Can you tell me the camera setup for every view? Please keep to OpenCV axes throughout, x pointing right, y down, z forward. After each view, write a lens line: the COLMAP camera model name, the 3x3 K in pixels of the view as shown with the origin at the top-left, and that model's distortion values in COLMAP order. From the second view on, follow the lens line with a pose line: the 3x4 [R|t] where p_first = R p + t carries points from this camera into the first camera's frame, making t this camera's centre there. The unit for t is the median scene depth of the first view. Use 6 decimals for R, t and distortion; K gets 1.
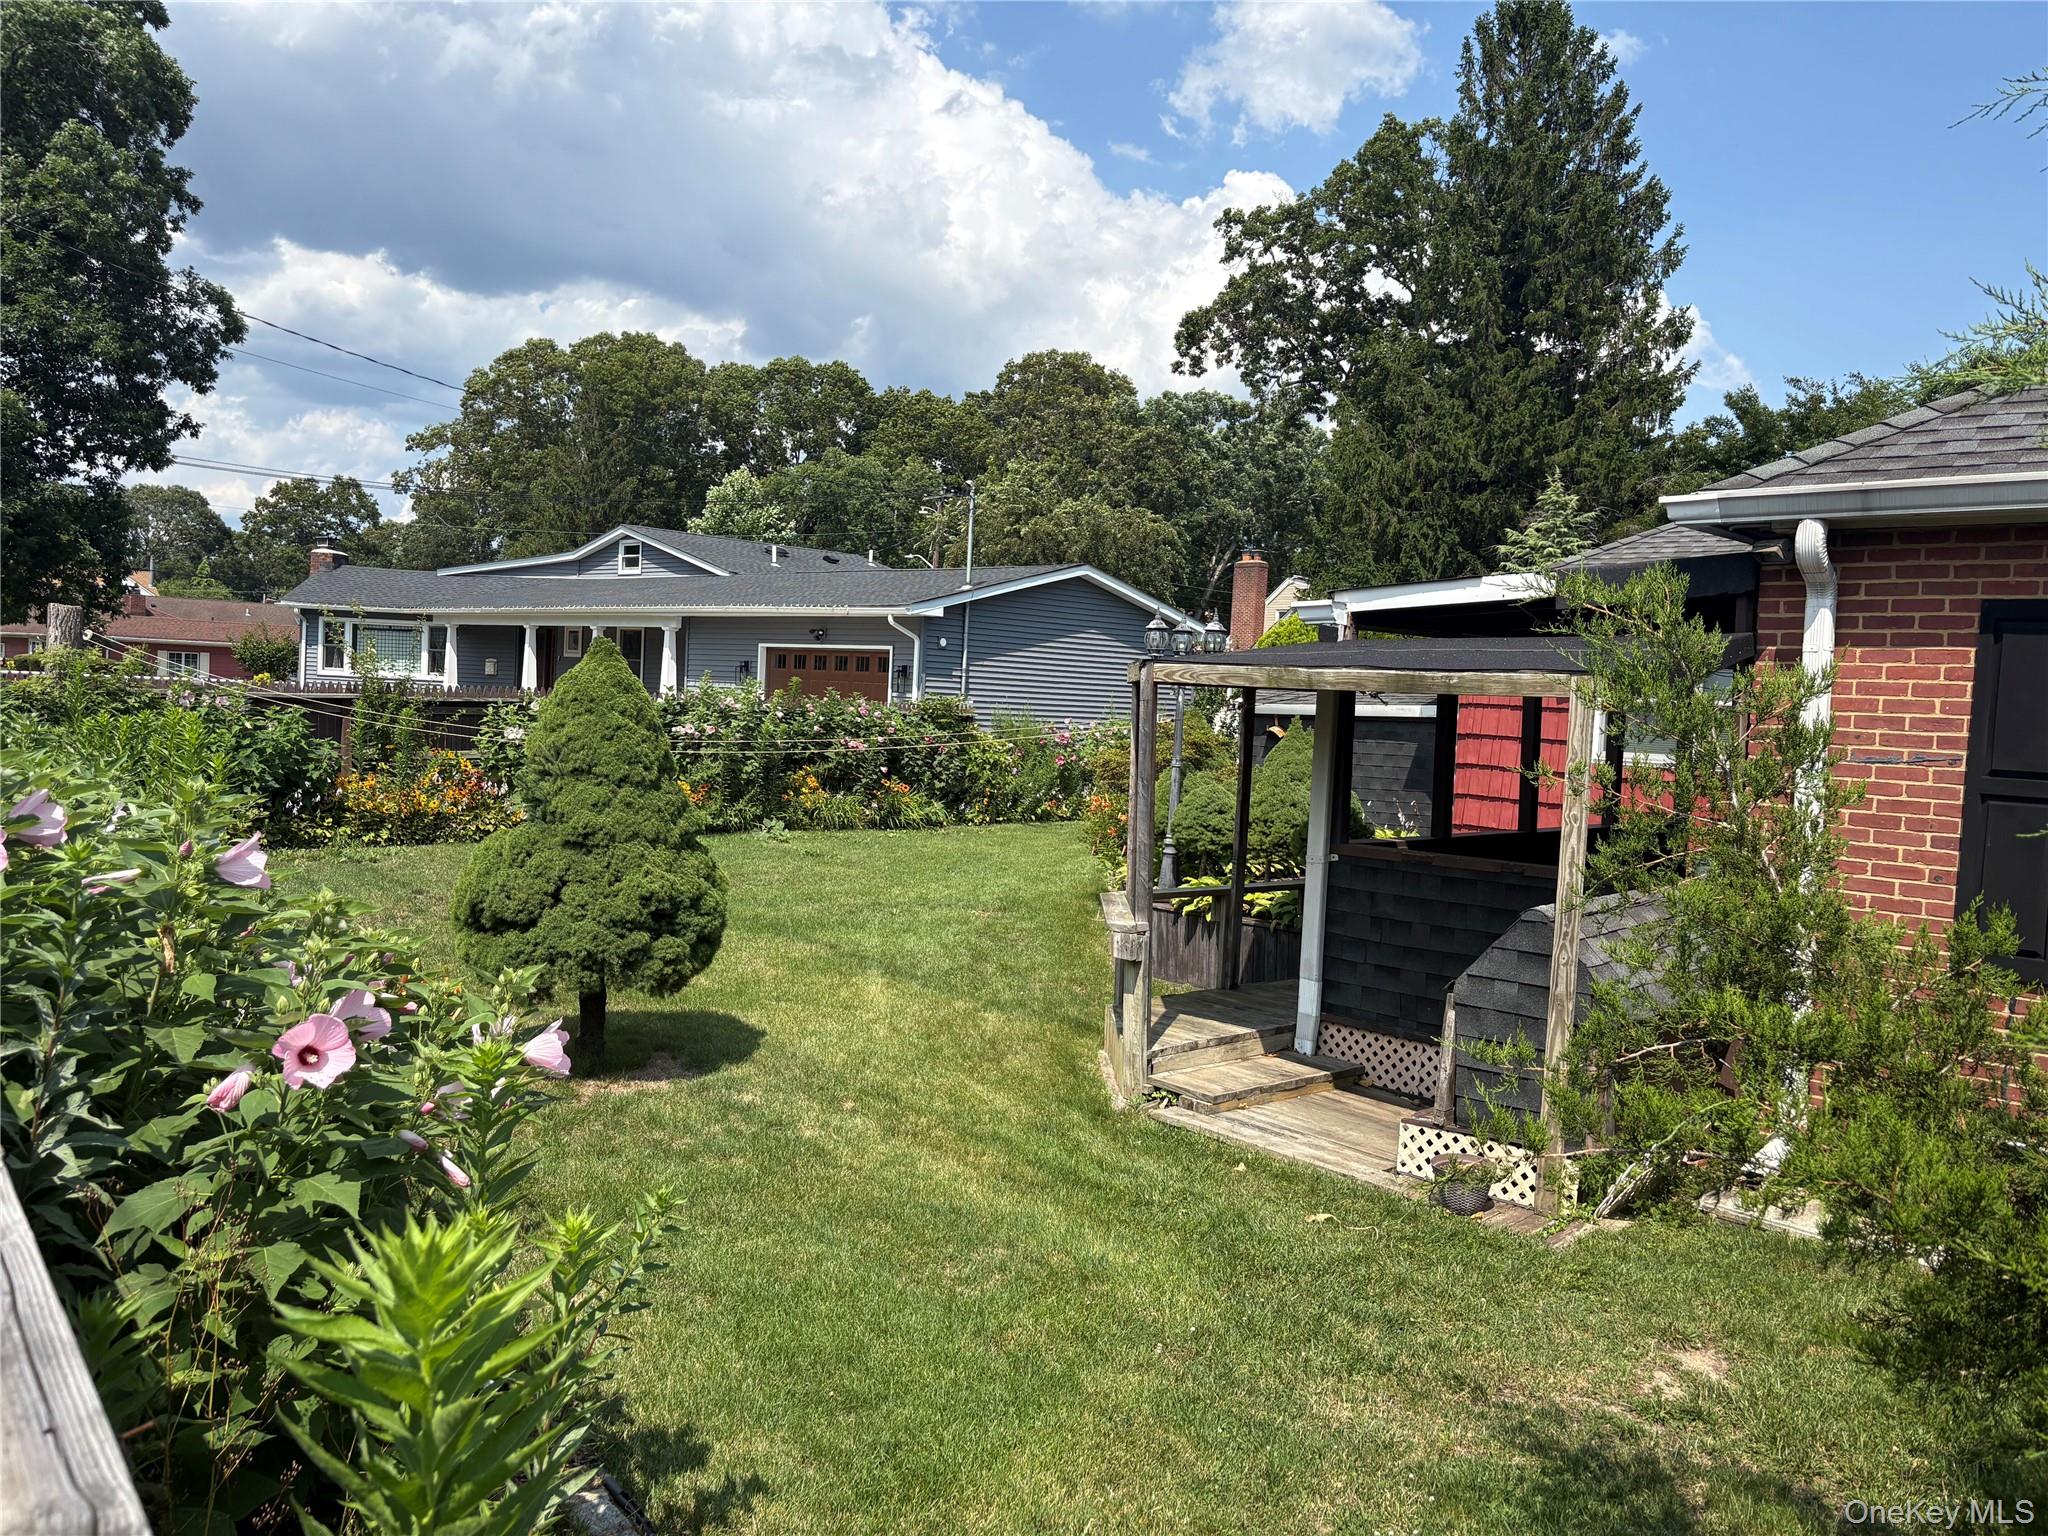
lens RADIAL K [[1549.6, 0, 1024.1], [0, 1549.6, 768.2], [0, 0, 1]] dist [-0.002081, -0.002302]
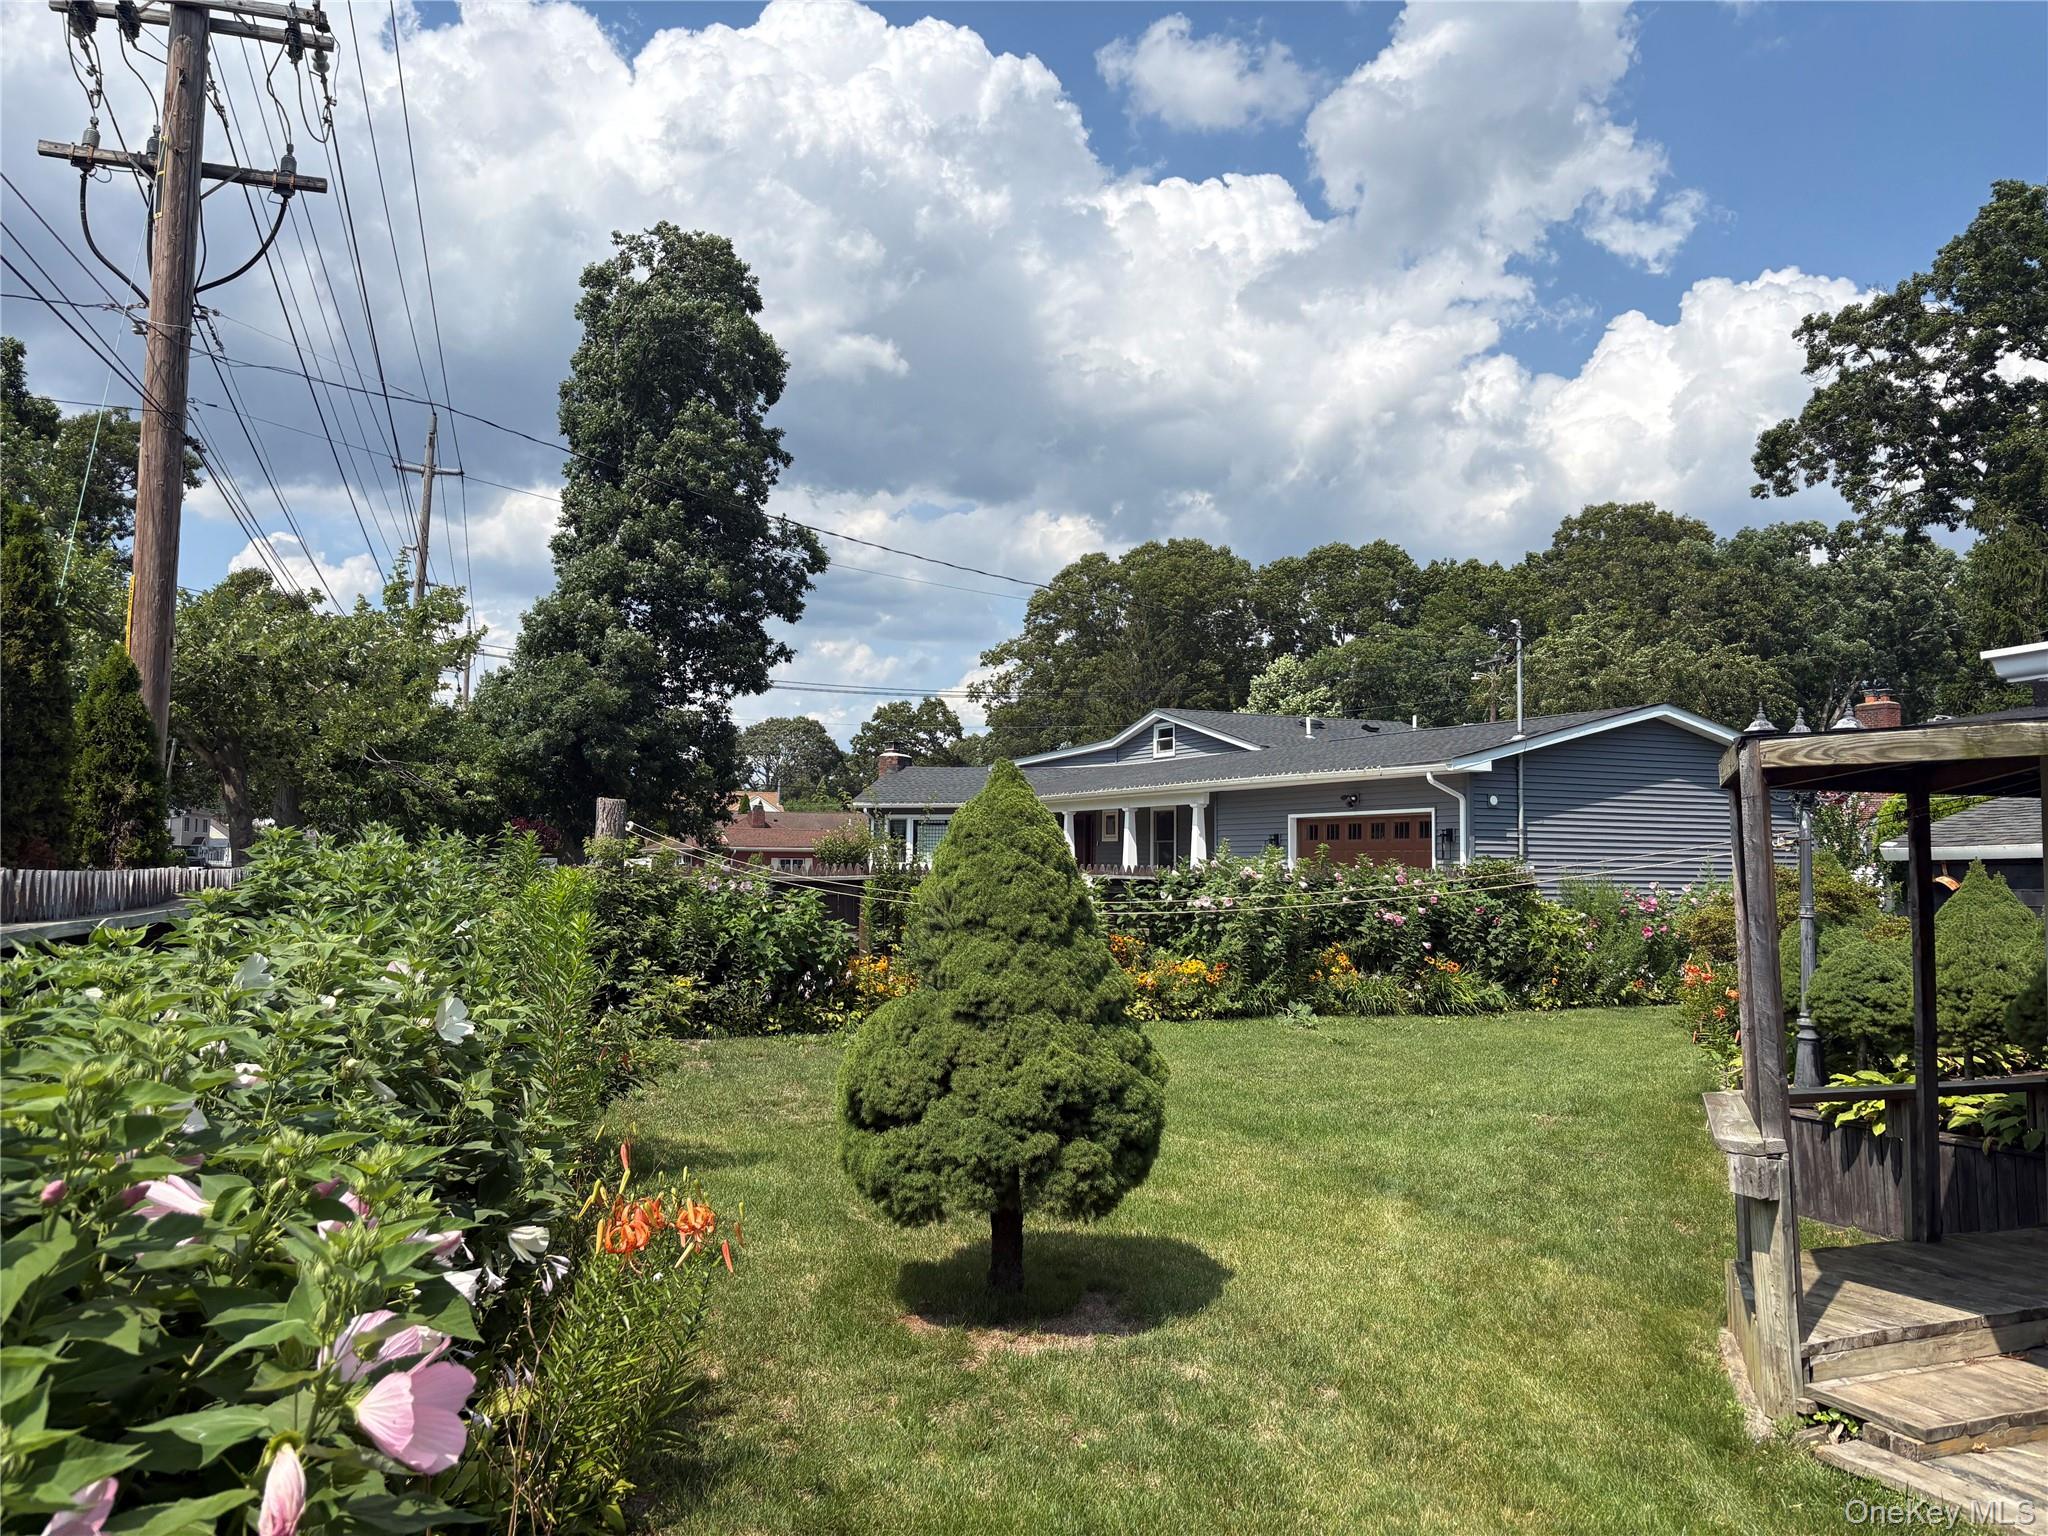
lens RADIAL K [[1538.0, 0, 1001.2], [0, 1538.0, 738.1], [0, 0, 1]] dist [0.004009, -0.010122]
pose [[0.929848, -0.065897, -0.361995, 0.008878], [0.013154, 0.989156, -0.146277, 0.010788], [0.367709, 0.131253, 0.920632, 0.121552]]
